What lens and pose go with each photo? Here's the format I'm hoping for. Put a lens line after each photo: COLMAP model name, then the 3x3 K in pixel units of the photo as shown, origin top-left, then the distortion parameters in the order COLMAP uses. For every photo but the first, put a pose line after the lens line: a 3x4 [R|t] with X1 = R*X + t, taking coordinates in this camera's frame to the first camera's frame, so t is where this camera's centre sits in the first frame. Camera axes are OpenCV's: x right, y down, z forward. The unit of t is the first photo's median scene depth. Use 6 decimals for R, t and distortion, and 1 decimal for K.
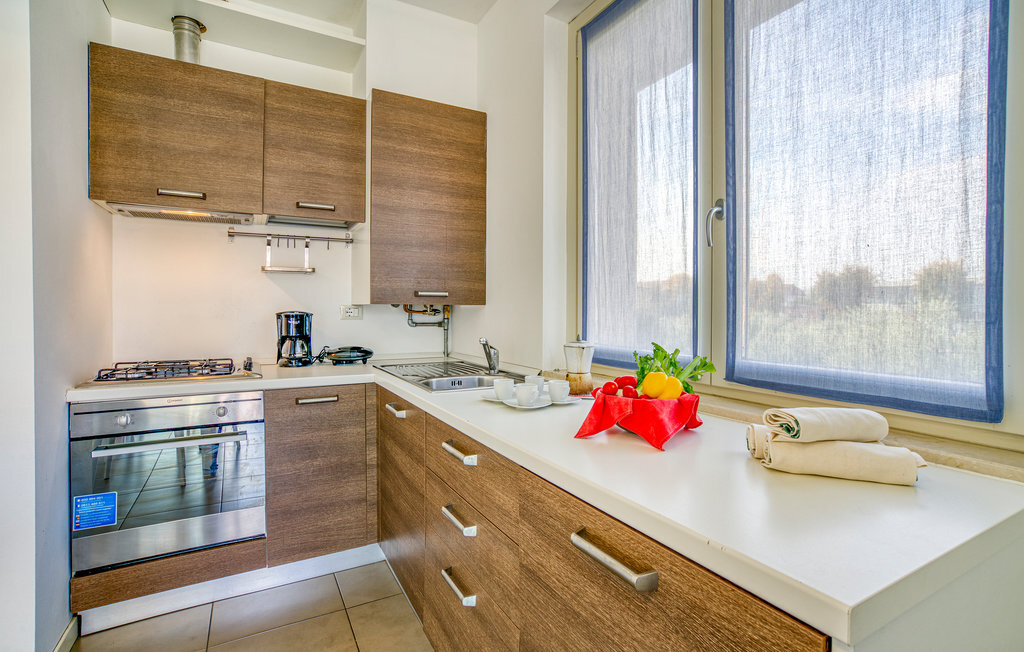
lens RADIAL K [[467.1, 0, 491.1], [0, 467.1, 308.2], [0, 0, 1]] dist [0.004575, 0.002573]
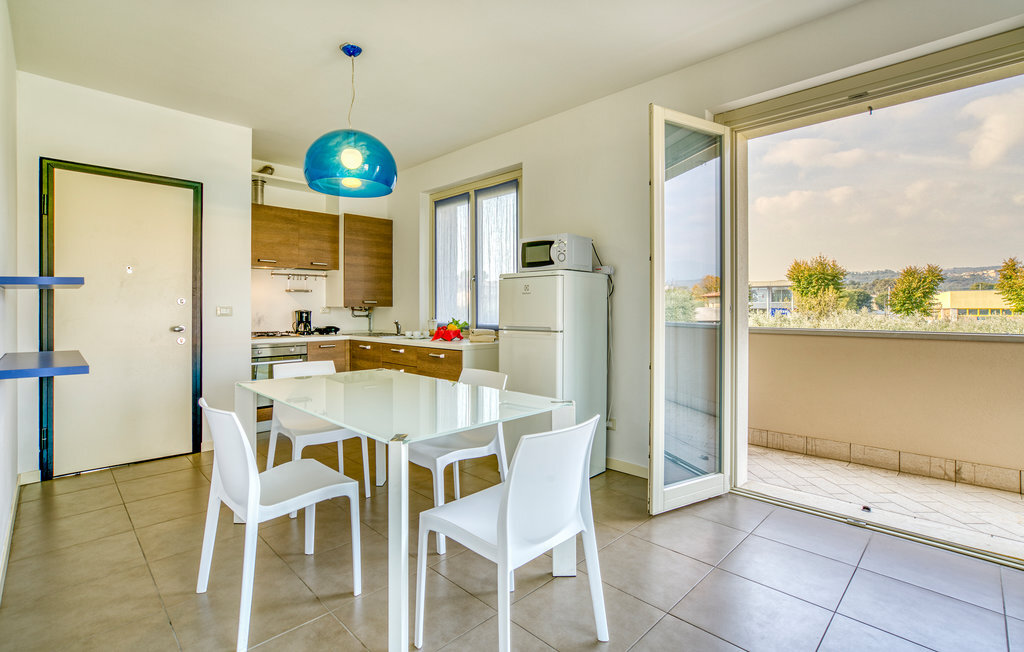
lens RADIAL K [[467.1, 0, 497.2], [0, 467.1, 308.3], [0, 0, 1]] dist [0.004575, 0.002573]
pose [[0.954130, -0.003549, 0.299371, -0.215800], [0.002424, 0.999989, 0.004130, -0.008040], [-0.299383, -0.003215, 0.954128, -1.356956]]
